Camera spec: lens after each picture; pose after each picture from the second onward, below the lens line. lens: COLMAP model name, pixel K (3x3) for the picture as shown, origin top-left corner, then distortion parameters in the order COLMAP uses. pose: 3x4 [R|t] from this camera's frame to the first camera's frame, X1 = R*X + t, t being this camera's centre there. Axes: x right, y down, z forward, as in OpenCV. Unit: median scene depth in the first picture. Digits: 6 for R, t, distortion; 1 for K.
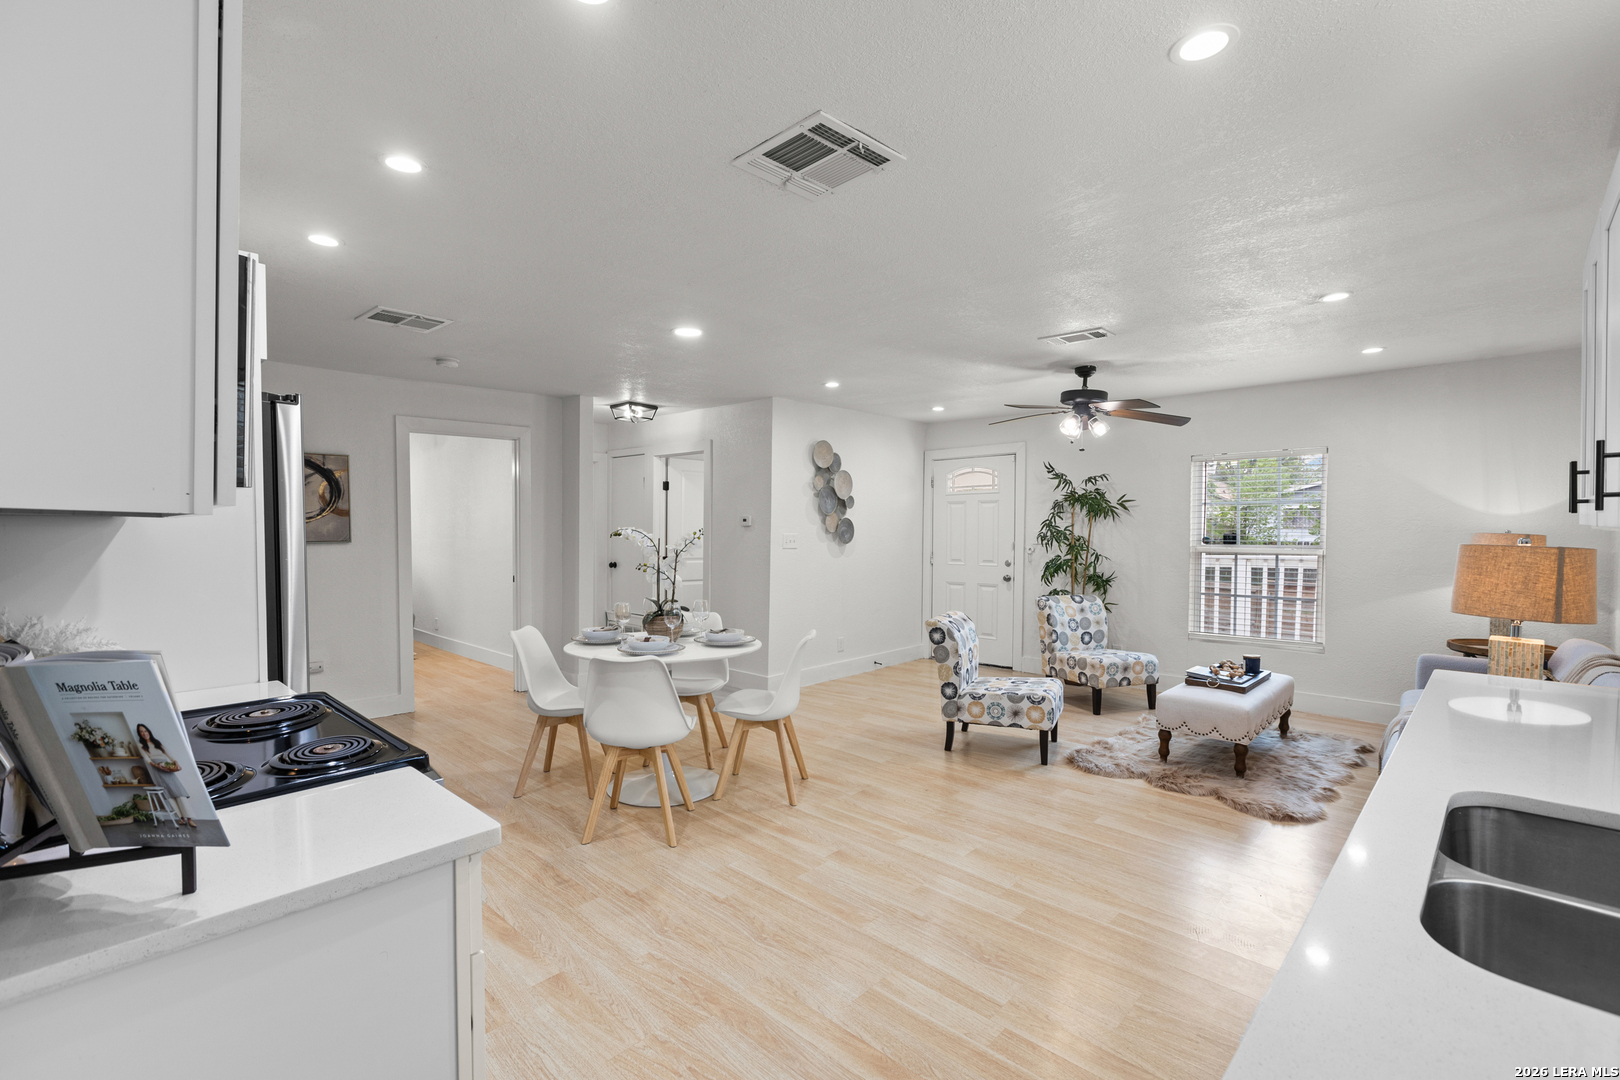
lens RADIAL K [[731.8, 0, 815.4], [0, 731.8, 521.4], [0, 0, 1]] dist [-0.005797, -0.000432]
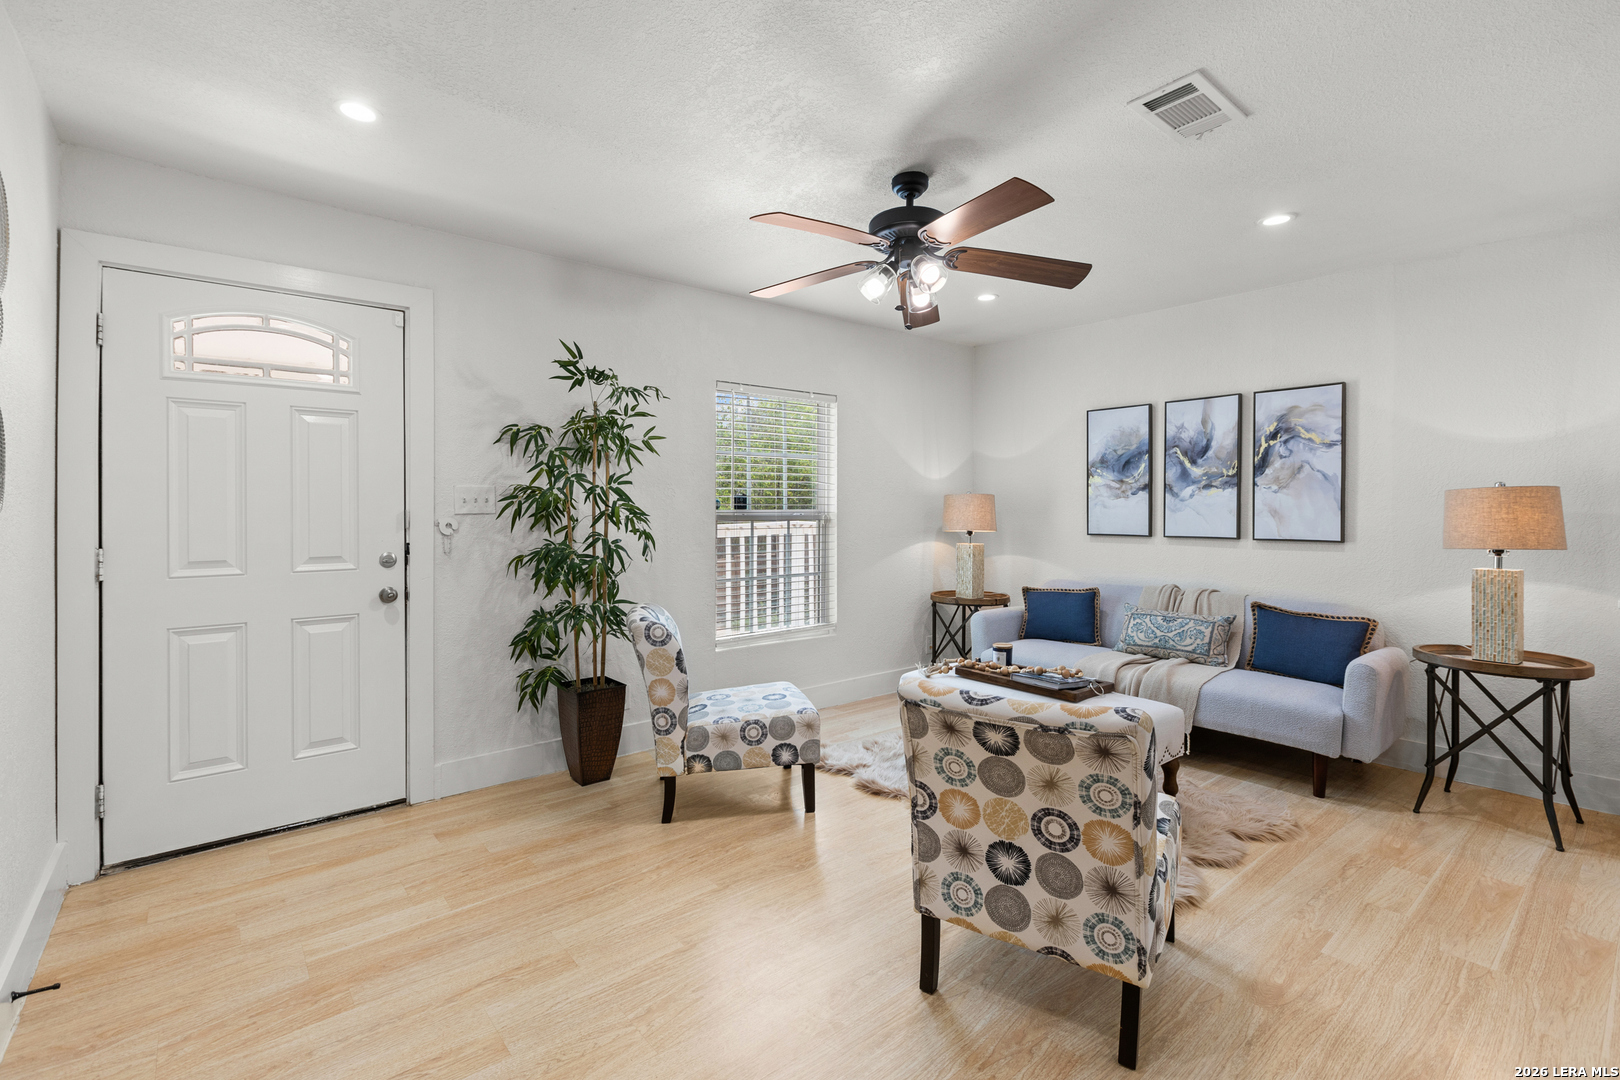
lens RADIAL K [[719.5, 0, 791.8], [0, 719.5, 503.0], [0, 0, 1]] dist [-0.002421, -0.000187]
pose [[0.136681, 0.007546, 0.990586, -0.145503], [-0.005457, 0.999962, -0.006864, 0.029871], [-0.990600, -0.004468, 0.136717, 0.839902]]
